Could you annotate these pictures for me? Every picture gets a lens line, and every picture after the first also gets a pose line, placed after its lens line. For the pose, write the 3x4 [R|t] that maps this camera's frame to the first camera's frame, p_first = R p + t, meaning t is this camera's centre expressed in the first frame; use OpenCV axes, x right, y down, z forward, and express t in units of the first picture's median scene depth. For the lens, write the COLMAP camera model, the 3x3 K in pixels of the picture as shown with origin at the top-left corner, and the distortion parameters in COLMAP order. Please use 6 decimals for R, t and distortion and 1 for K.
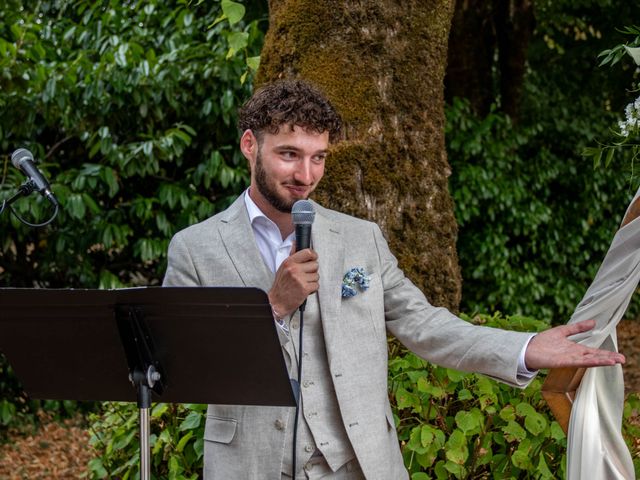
lens RADIAL K [[1211.2, 0, 320.1], [0, 1211.2, 237.9], [0, 0, 1]] dist [0.130546, 0.000000]
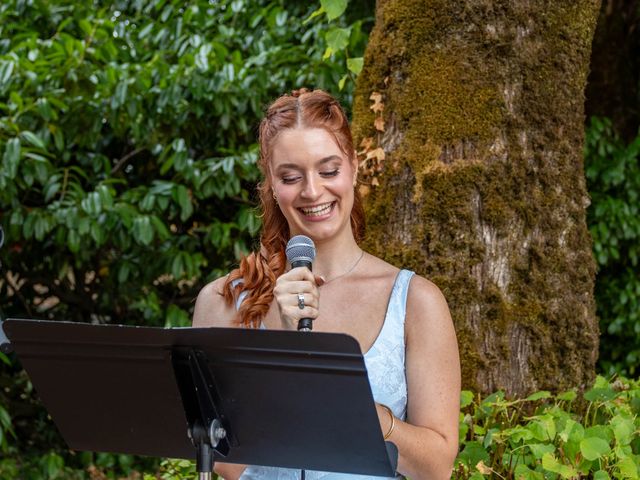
lens RADIAL K [[1211.2, 0, 317.7], [0, 1211.2, 242.3], [0, 0, 1]] dist [0.130546, 0.000000]
pose [[0.996159, 0.036315, -0.079682, -0.008234], [-0.039383, 0.998529, -0.037279, 0.010188], [0.078211, 0.040274, 0.996123, 0.152749]]
